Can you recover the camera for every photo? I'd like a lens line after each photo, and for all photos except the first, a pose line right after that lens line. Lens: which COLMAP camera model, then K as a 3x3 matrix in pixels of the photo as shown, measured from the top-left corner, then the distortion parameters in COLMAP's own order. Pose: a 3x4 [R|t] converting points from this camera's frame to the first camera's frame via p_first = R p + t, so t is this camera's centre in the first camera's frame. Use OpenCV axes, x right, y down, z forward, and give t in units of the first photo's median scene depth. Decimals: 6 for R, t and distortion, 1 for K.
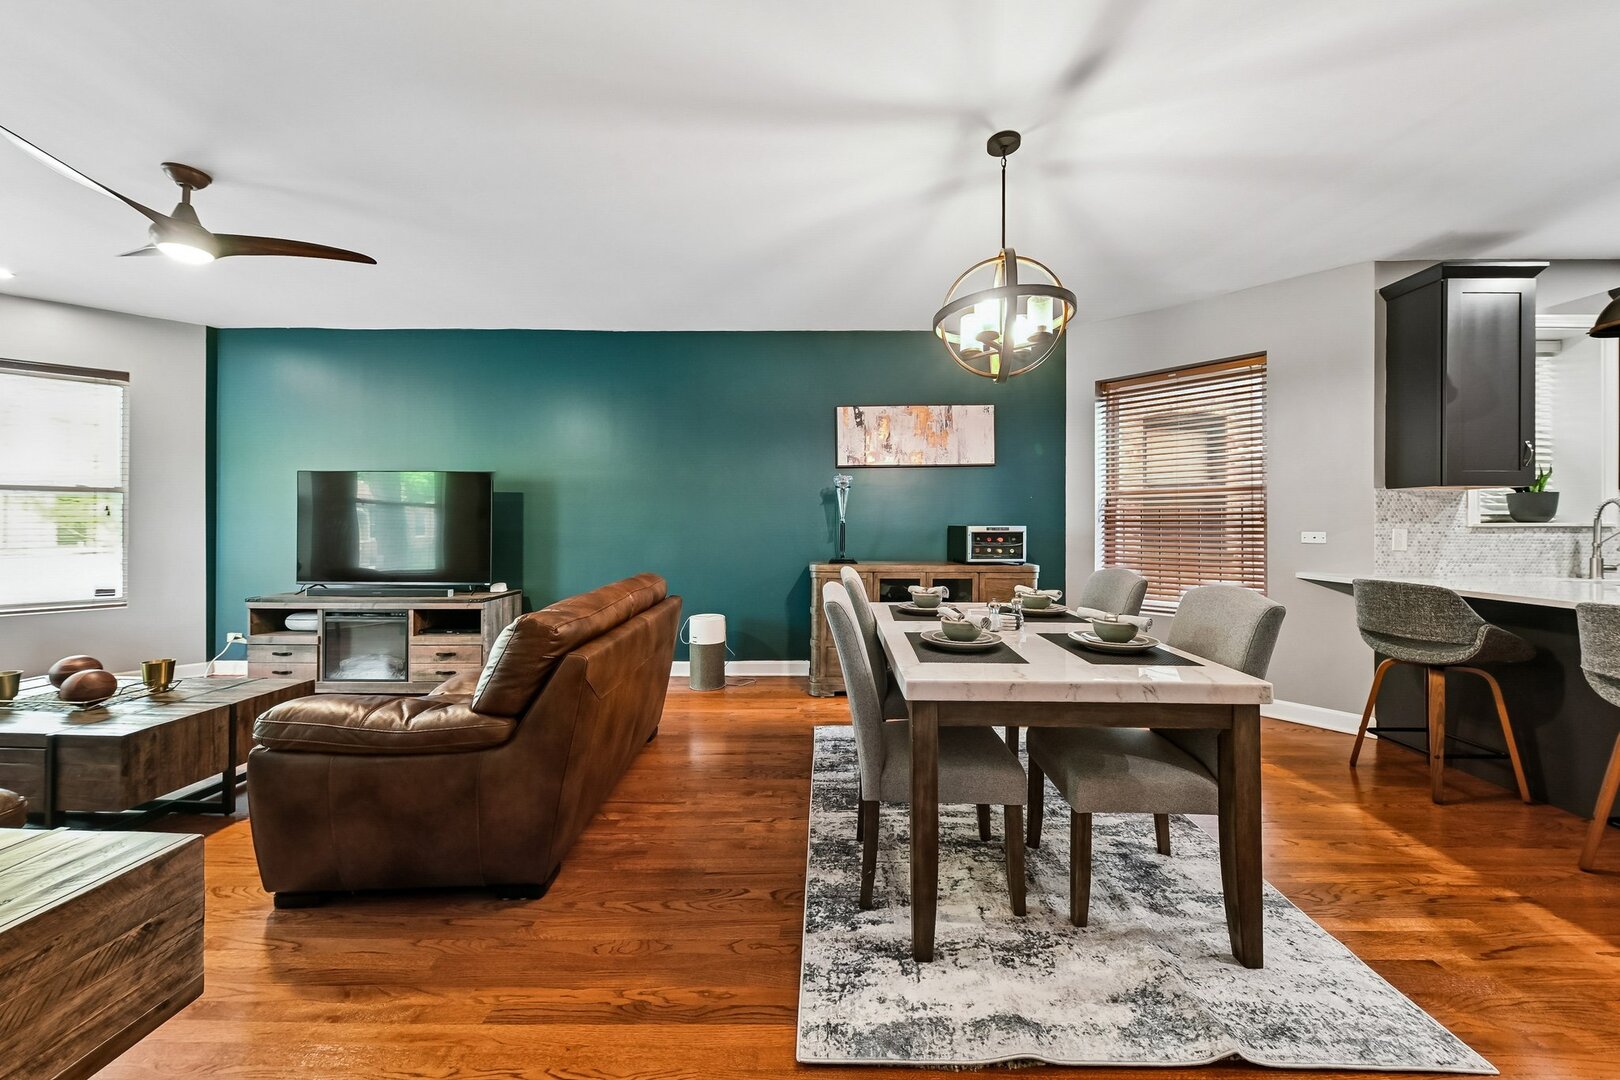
lens RADIAL K [[577.5, 0, 818.5], [0, 577.5, 524.1], [0, 0, 1]] dist [0.001374, -0.000268]
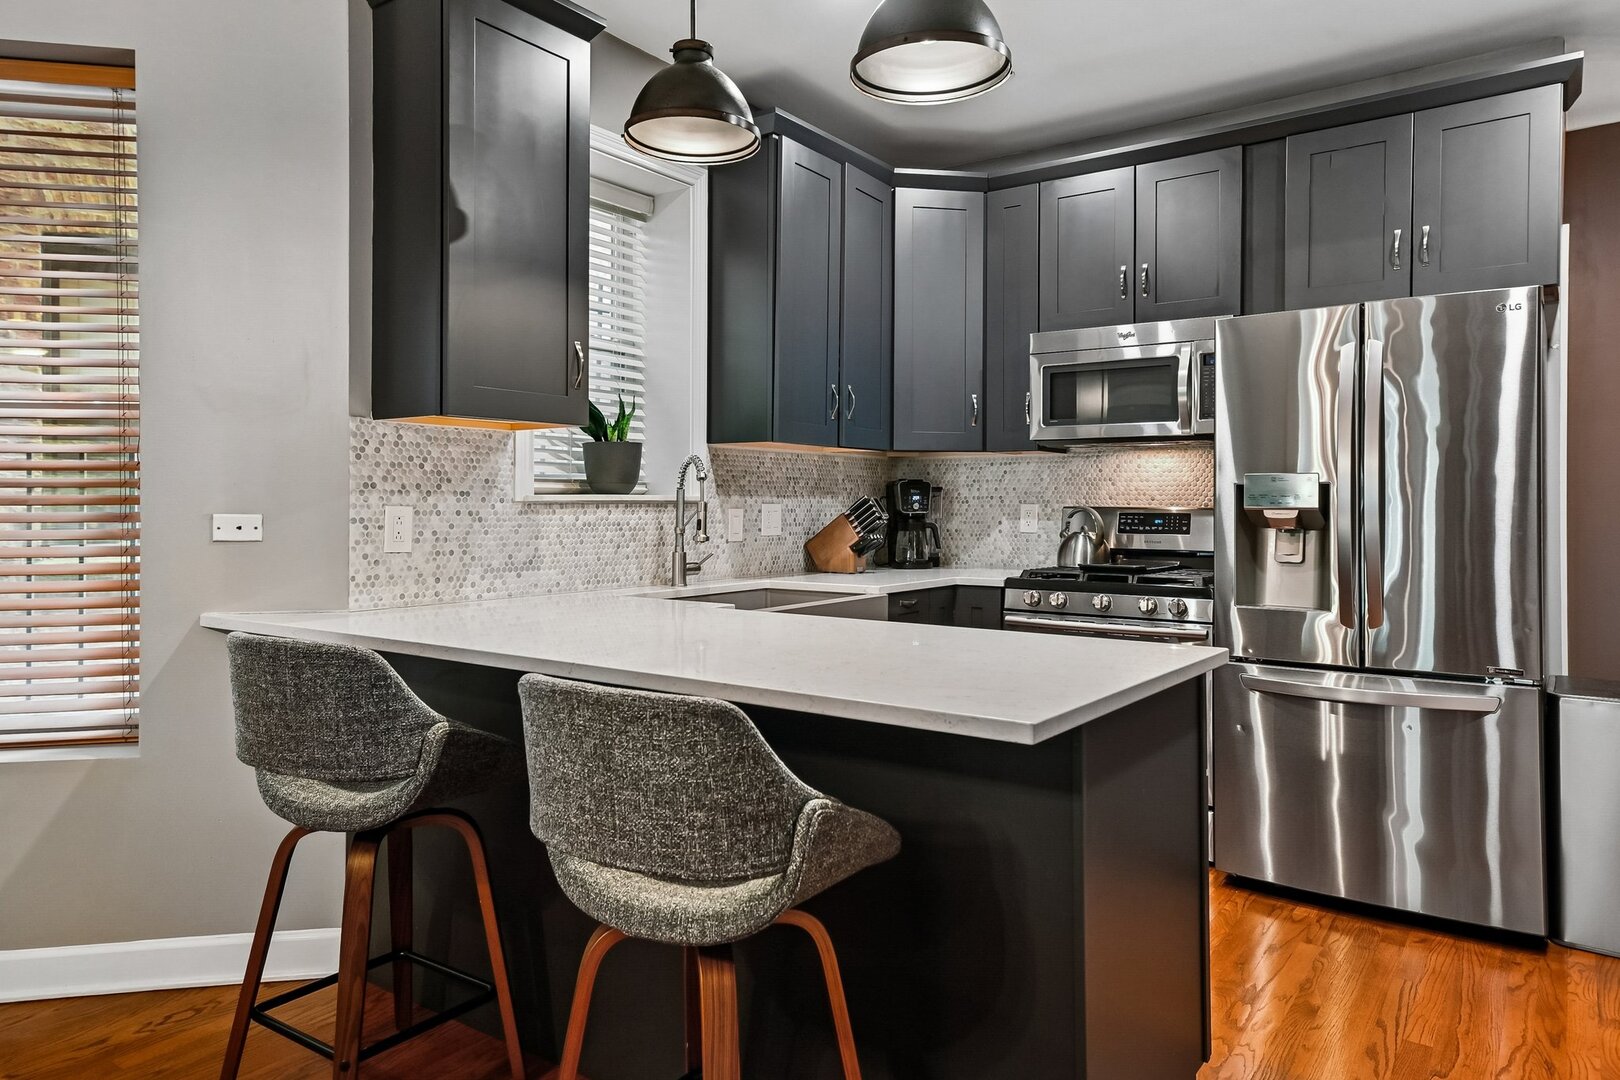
lens RADIAL K [[1075.8, 0, 813.8], [0, 1075.8, 493.8], [0, 0, 1]] dist [0.005414, 0.000102]
pose [[0.575196, 0.005450, 0.817997, 0.477602], [0.000079, 0.999977, -0.006717, 0.004386], [-0.818015, 0.003928, 0.575183, 0.219188]]
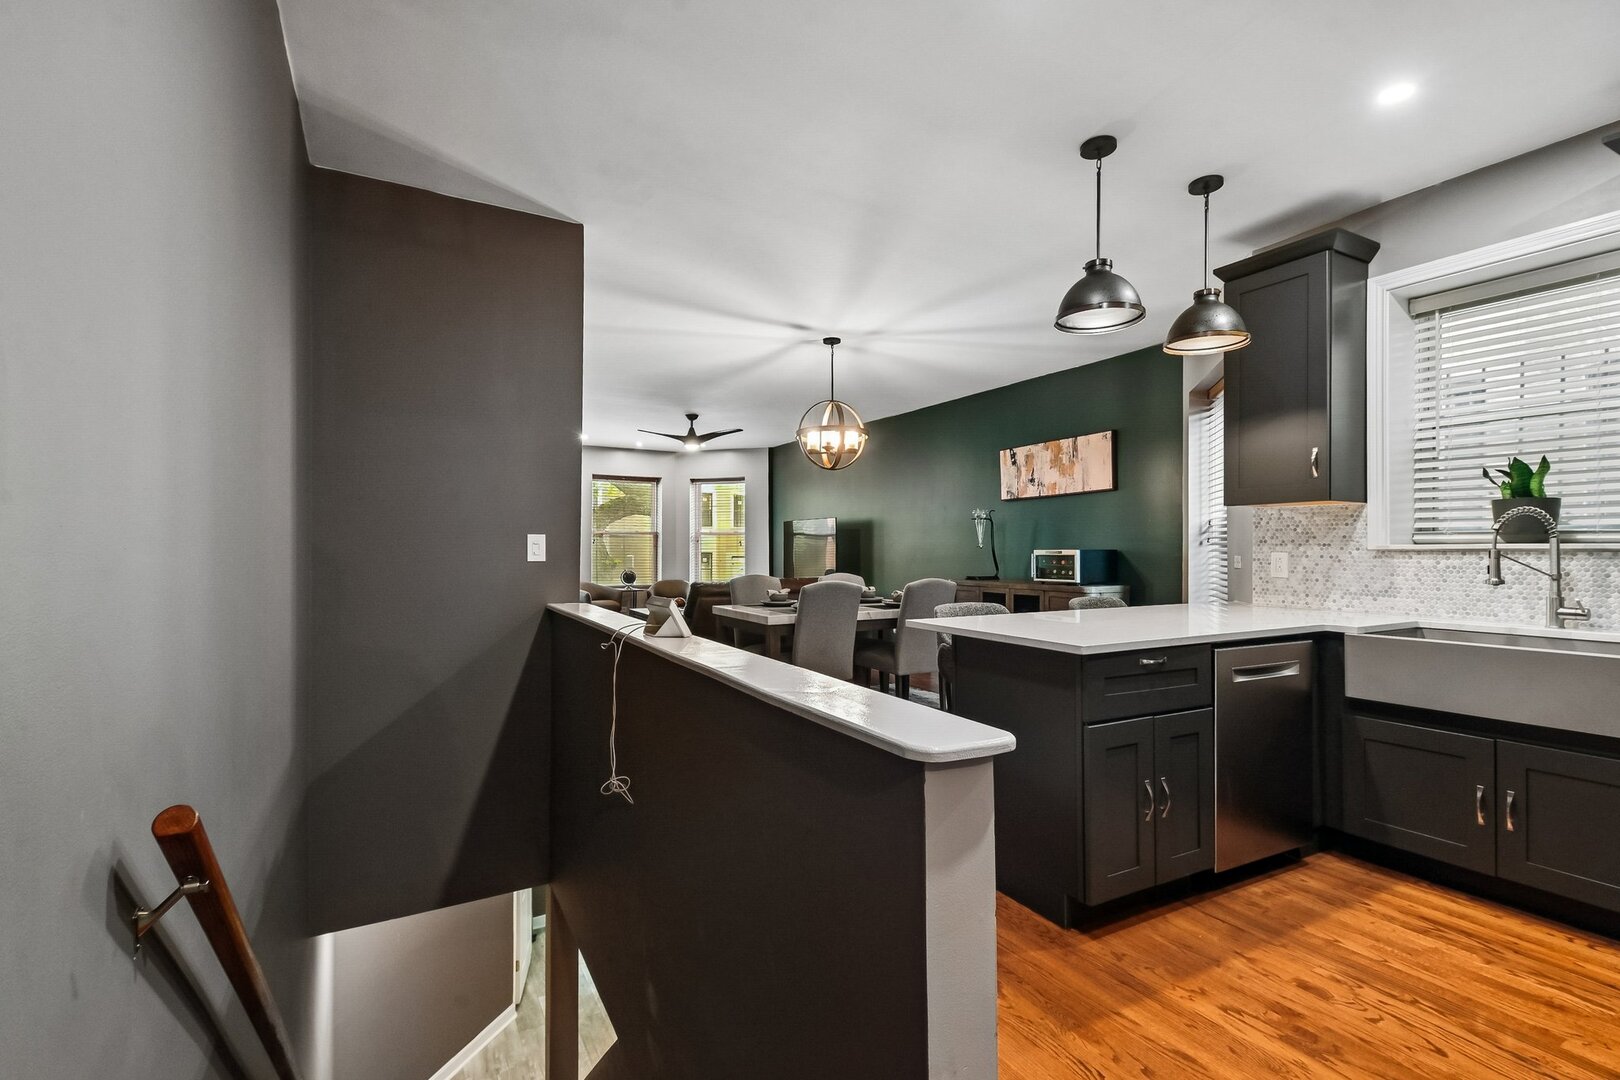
lens RADIAL K [[760.4, 0, 805.7], [0, 760.4, 543.8], [0, 0, 1]] dist [-0.001076, -0.000011]
pose [[0.483871, -0.008742, -0.875096, 1.628992], [0.004207, 0.999962, -0.007663, 0.001480], [0.875129, 0.000026, 0.483889, -0.162763]]
